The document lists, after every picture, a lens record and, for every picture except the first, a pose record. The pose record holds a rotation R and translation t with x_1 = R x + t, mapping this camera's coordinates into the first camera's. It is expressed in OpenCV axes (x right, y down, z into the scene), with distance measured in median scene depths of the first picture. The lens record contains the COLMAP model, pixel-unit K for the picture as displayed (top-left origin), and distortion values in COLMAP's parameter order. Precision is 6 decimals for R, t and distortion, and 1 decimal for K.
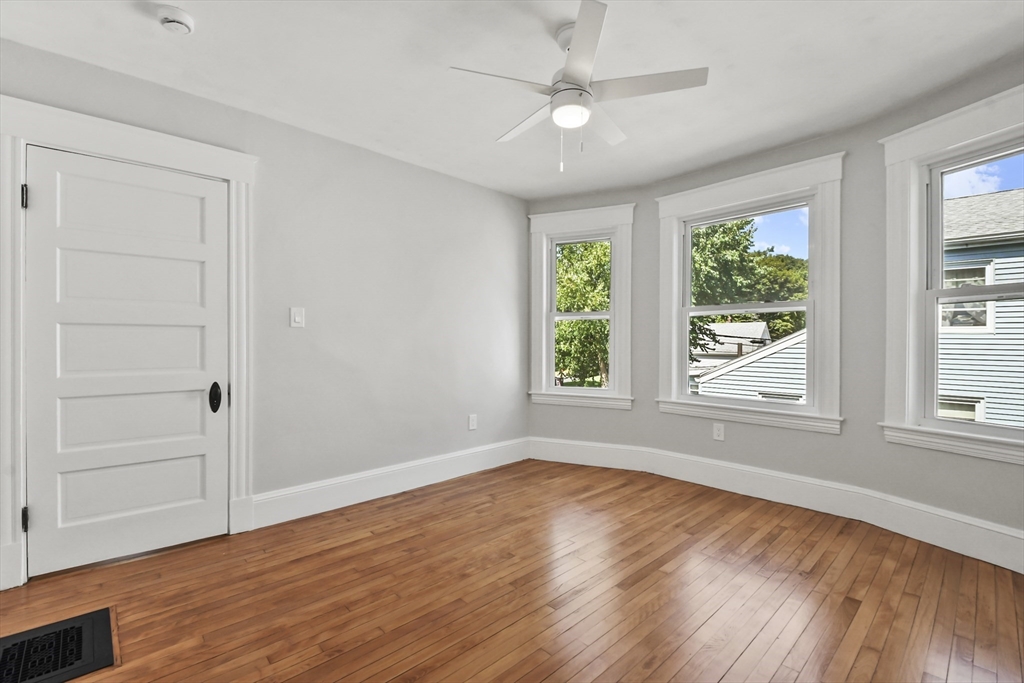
lens RADIAL K [[450.8, 0, 521.4], [0, 450.8, 334.5], [0, 0, 1]] dist [0.015705, -0.013864]
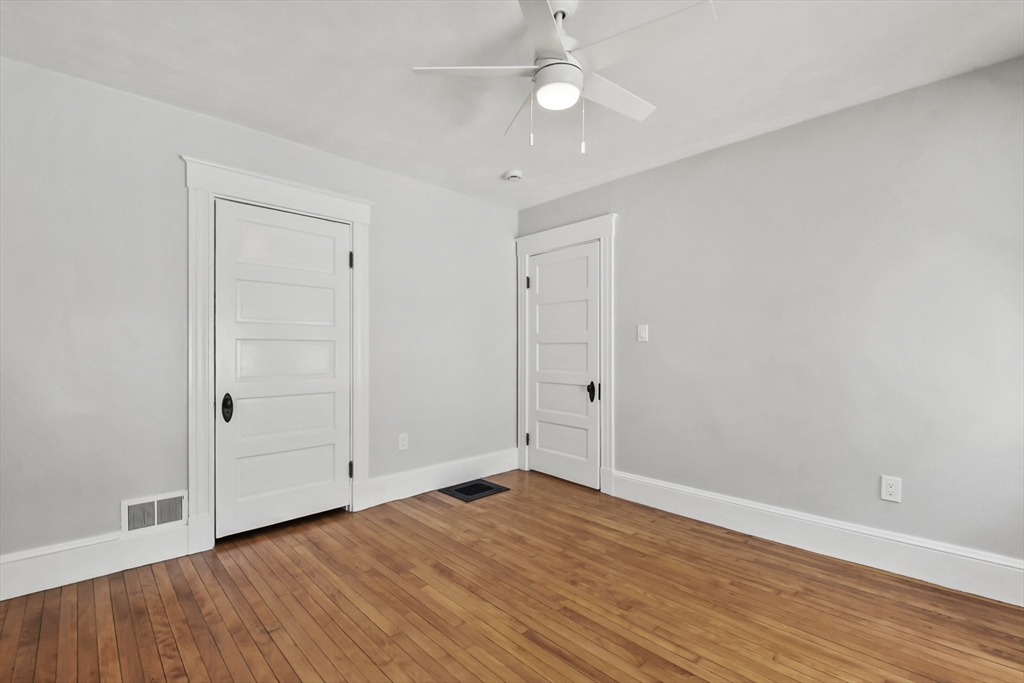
lens RADIAL K [[450.8, 0, 483.1], [0, 450.8, 339.2], [0, 0, 1]] dist [0.015705, -0.013864]
pose [[-0.038507, -0.020349, -0.999051, 0.733090], [0.015457, 0.999661, -0.020957, -0.004900], [0.999139, -0.016249, -0.038180, 0.662839]]
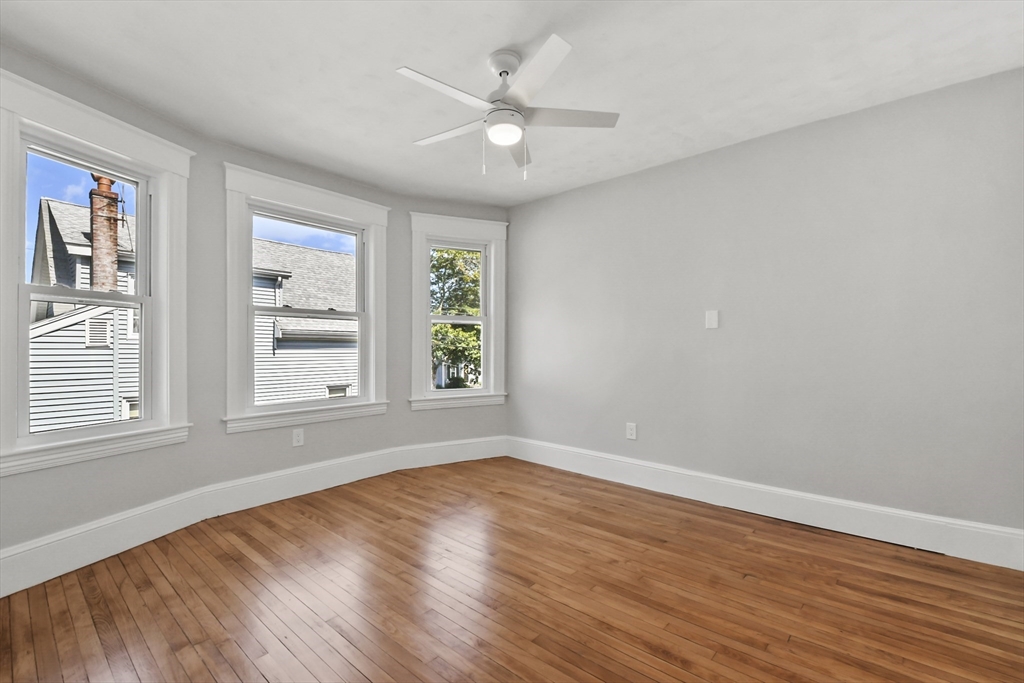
lens RADIAL K [[450.8, 0, 491.1], [0, 450.8, 337.9], [0, 0, 1]] dist [0.015705, -0.013864]
pose [[-0.073099, 0.020760, 0.997109, -0.717920], [-0.015158, 0.999645, -0.021924, 0.019362], [-0.997209, -0.016717, -0.072758, 0.825257]]
